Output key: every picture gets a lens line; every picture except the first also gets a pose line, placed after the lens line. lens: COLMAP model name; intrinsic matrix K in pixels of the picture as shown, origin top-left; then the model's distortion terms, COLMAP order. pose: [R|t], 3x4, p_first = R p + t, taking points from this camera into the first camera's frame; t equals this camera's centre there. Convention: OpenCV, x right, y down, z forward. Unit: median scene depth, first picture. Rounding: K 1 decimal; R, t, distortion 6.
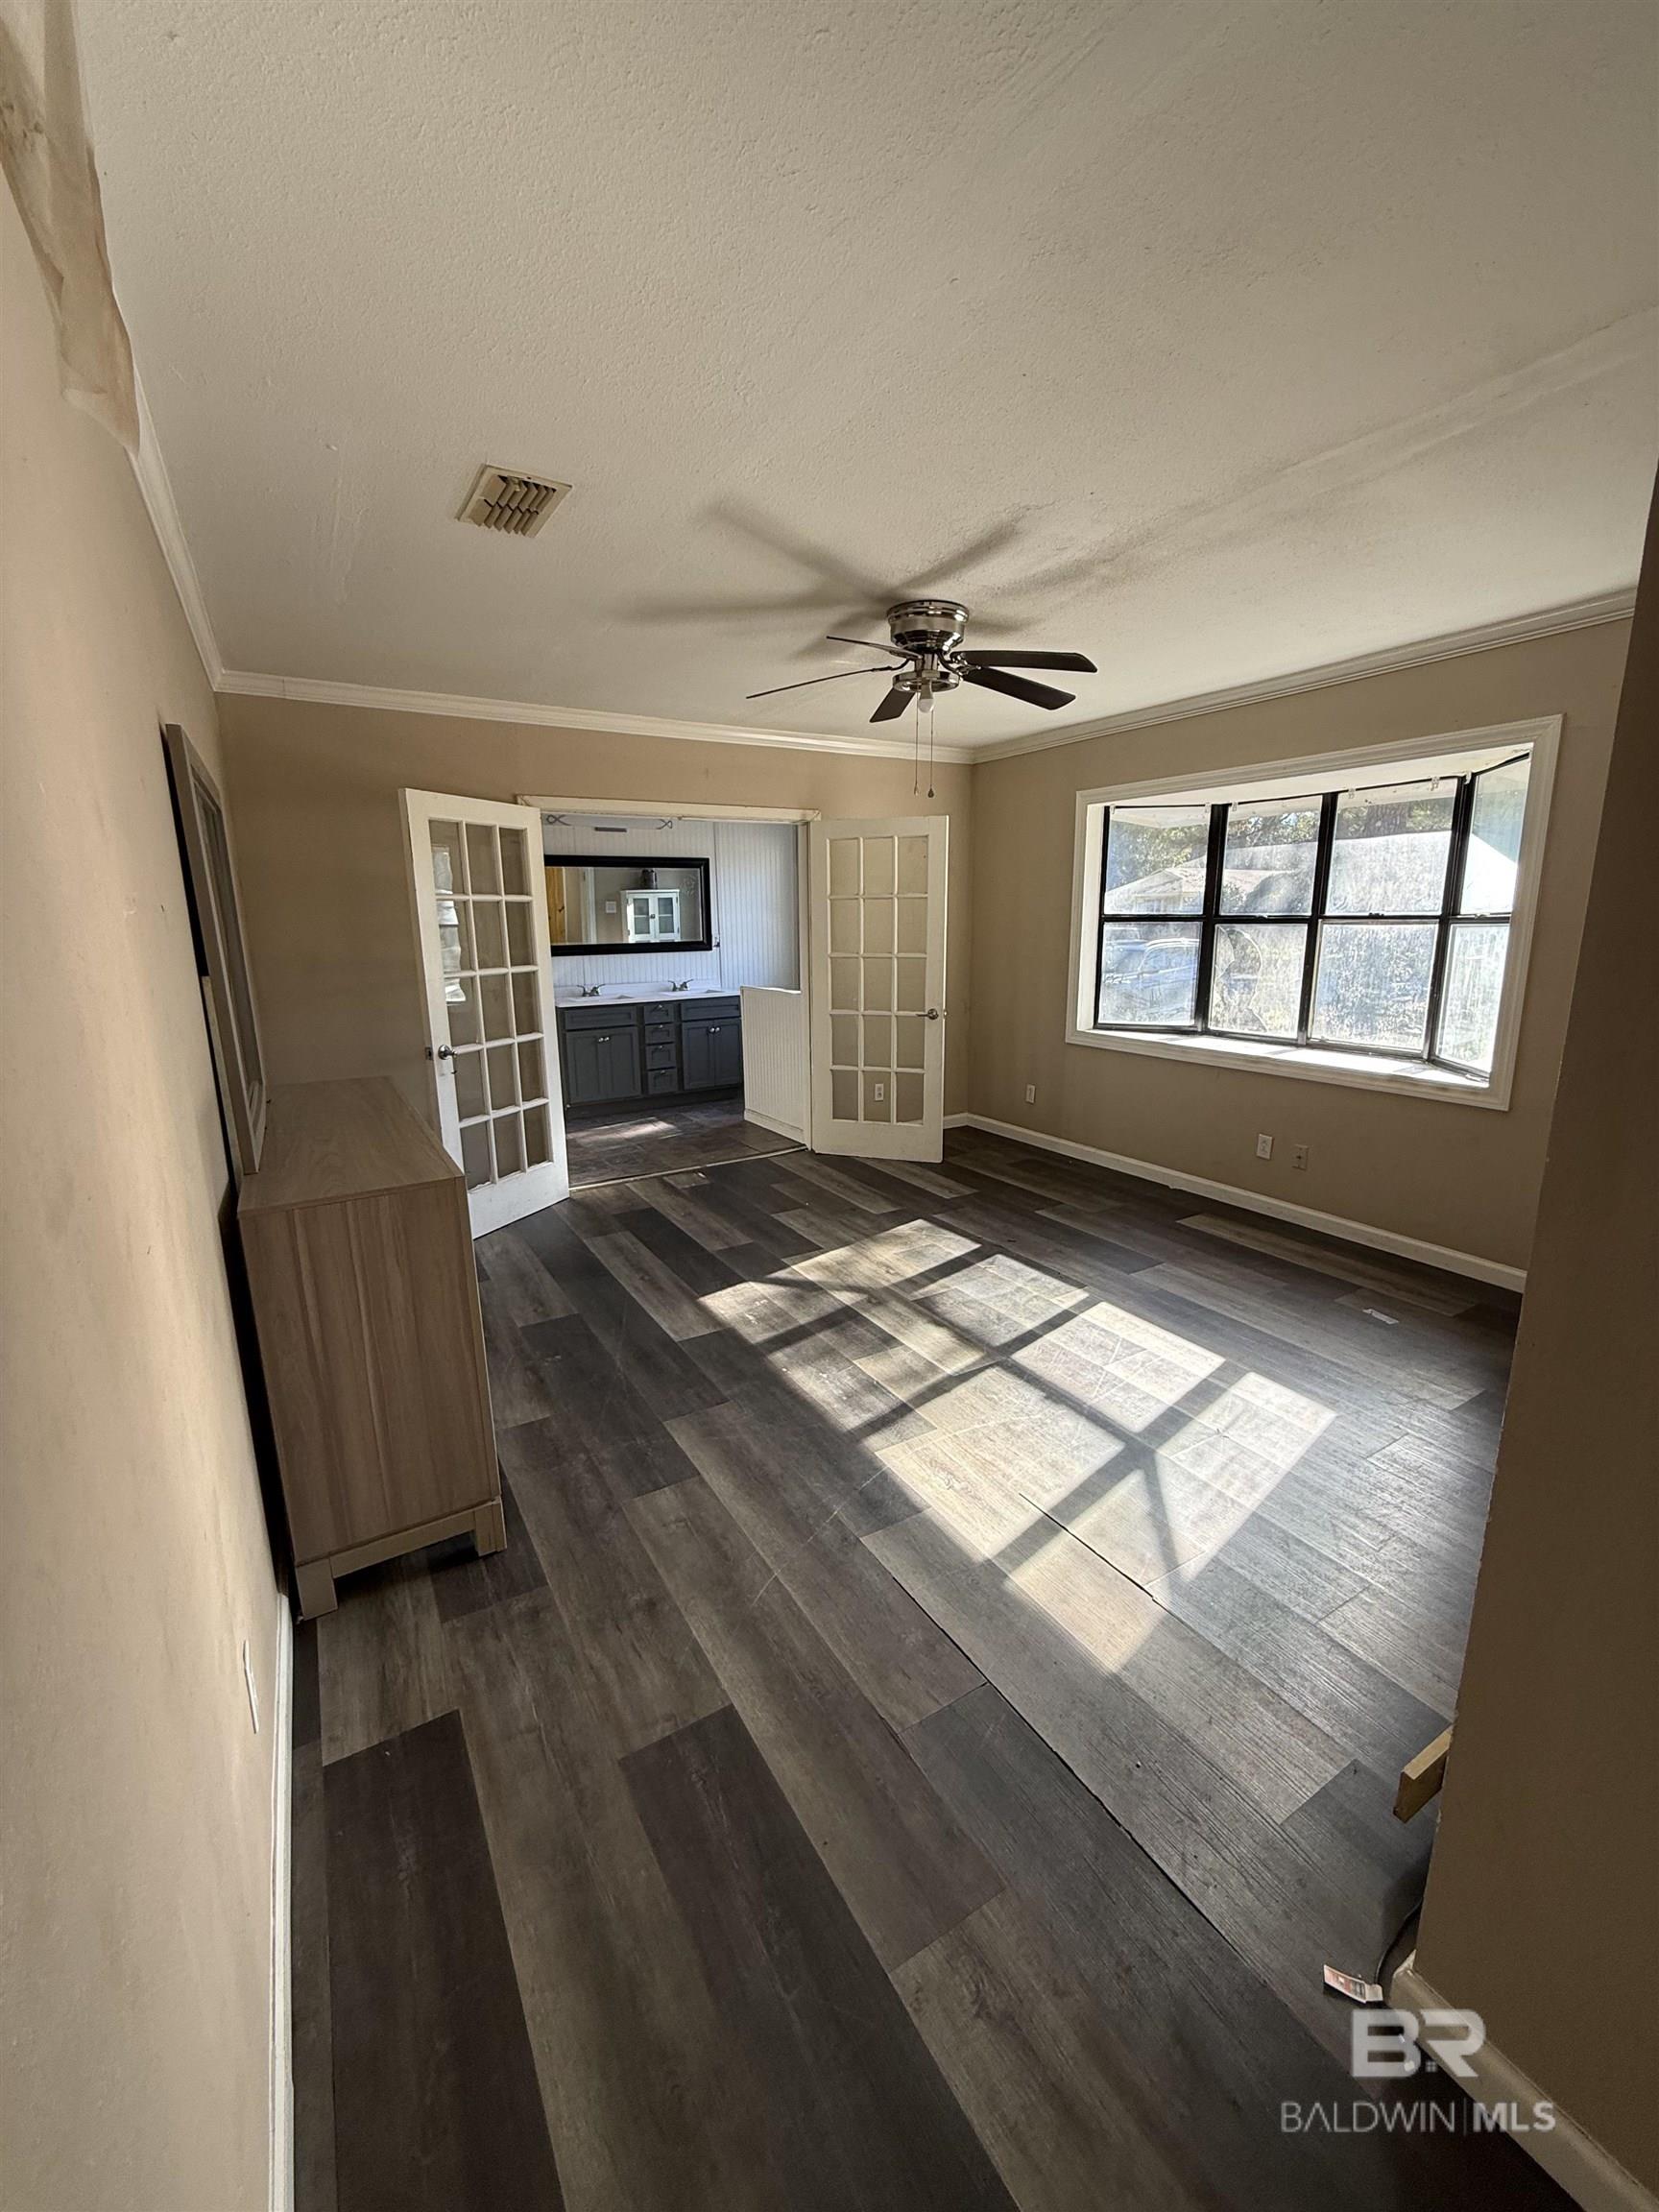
lens RADIAL K [[884.8, 0, 833.0], [0, 884.8, 1105.0], [0, 0, 1]] dist [-0.001661, -0.000100]
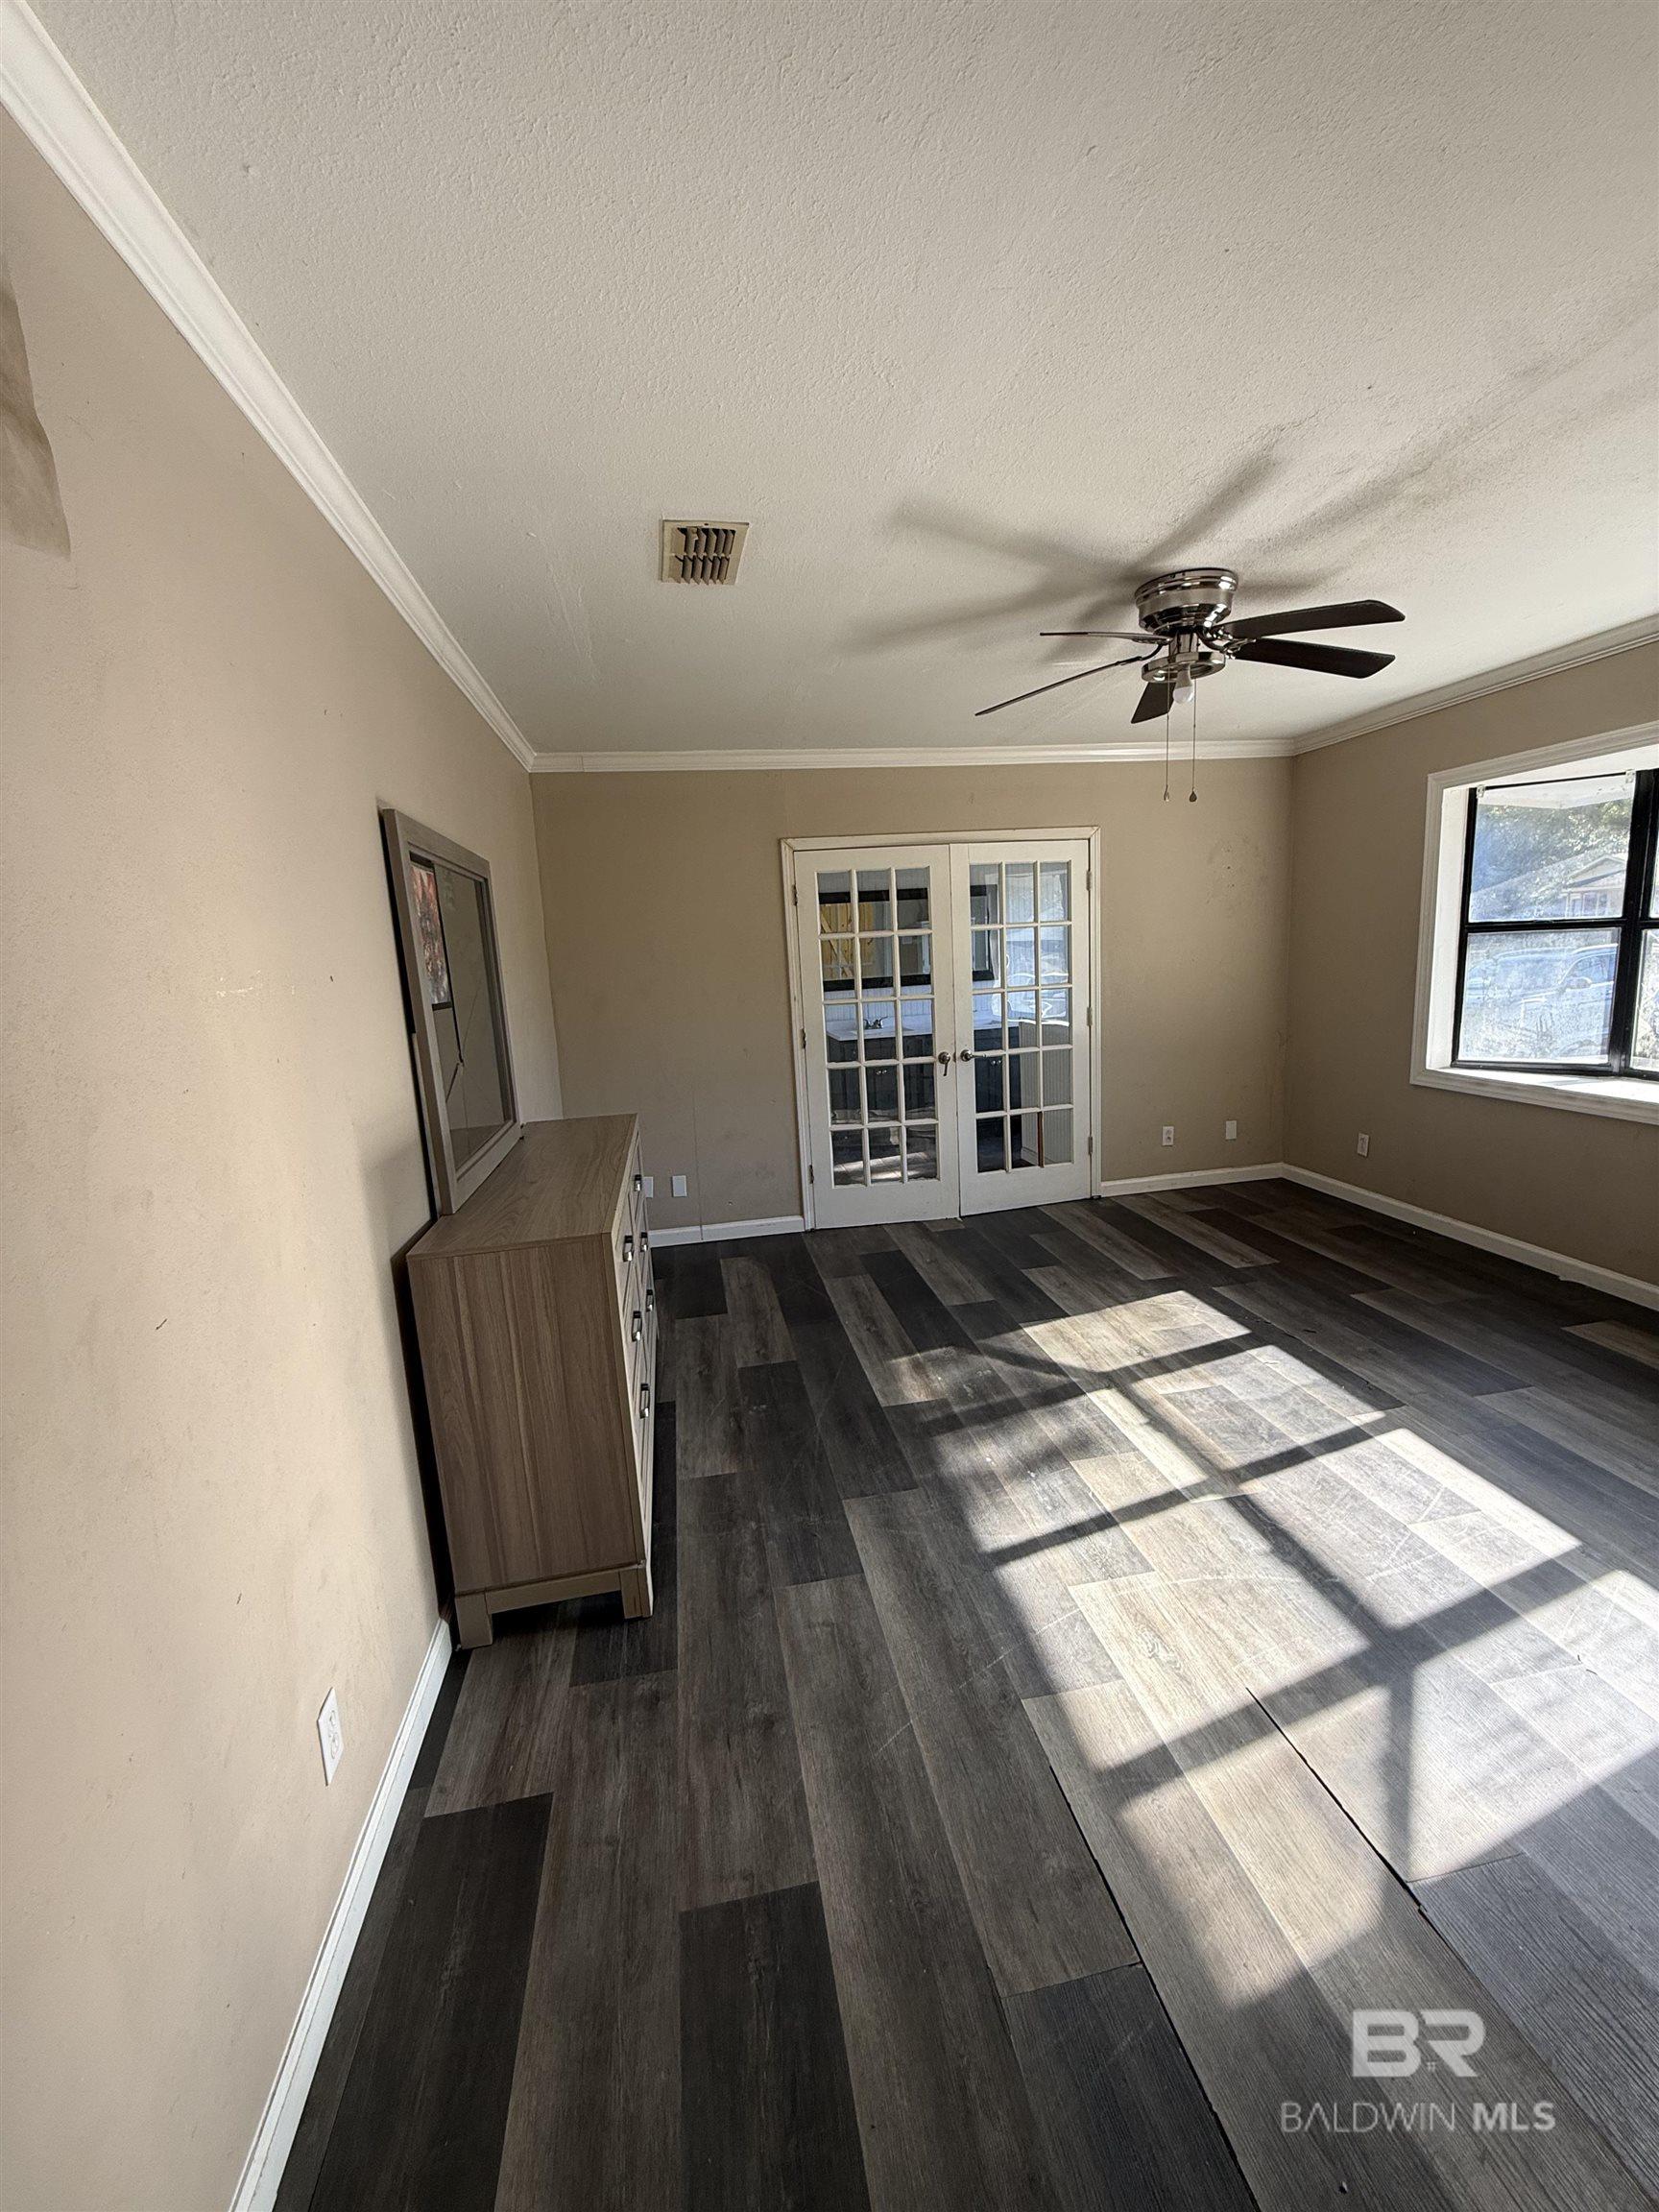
lens RADIAL K [[884.8, 0, 828.7], [0, 884.8, 1104.9], [0, 0, 1]] dist [-0.001661, -0.000100]
pose [[0.932834, 0.021401, -0.359671, 0.117480], [-0.031212, 0.999282, -0.021490, -0.034908], [0.358953, 0.031273, 0.932832, 0.115277]]
